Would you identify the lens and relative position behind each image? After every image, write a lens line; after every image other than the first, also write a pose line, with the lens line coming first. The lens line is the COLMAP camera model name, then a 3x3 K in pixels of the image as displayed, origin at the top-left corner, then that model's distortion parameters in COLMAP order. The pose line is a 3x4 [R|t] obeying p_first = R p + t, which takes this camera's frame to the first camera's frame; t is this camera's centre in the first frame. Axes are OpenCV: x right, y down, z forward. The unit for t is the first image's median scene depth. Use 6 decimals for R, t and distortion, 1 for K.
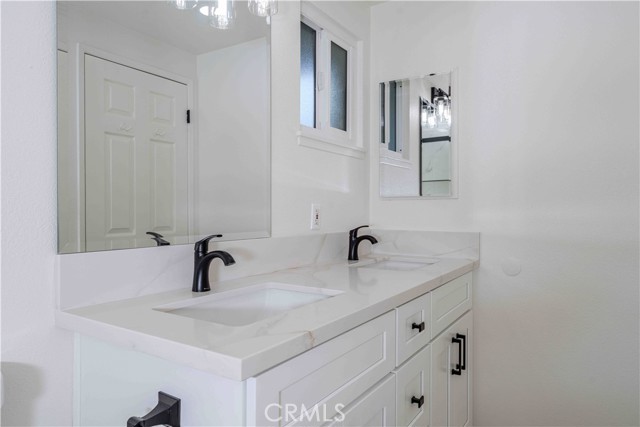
lens RADIAL K [[424.2, 0, 320.0], [0, 424.2, 213.5], [0, 0, 1]] dist [0.000977, 0.002598]
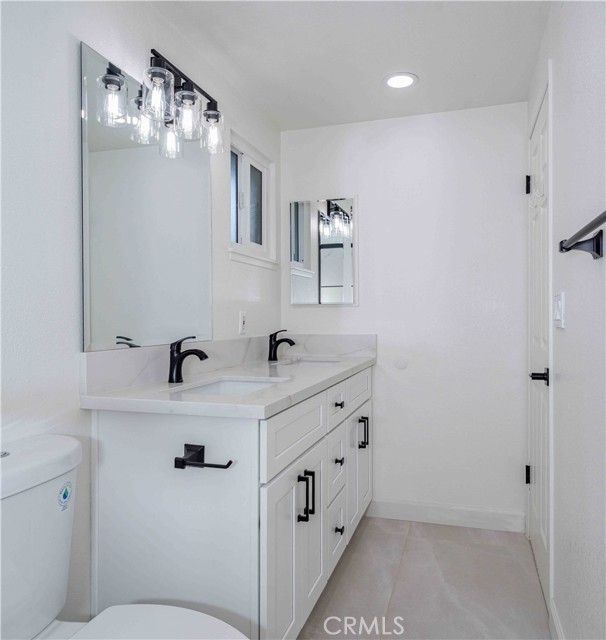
lens RADIAL K [[516.8, 0, 303.0], [0, 516.8, 320.0], [0, 0, 1]] dist [0.006126, 0.000443]
pose [[0.966295, -0.005443, 0.257380, -0.194532], [0.005724, 0.999984, -0.000345, 0.001980], [-0.257374, 0.001807, 0.966310, -0.349684]]
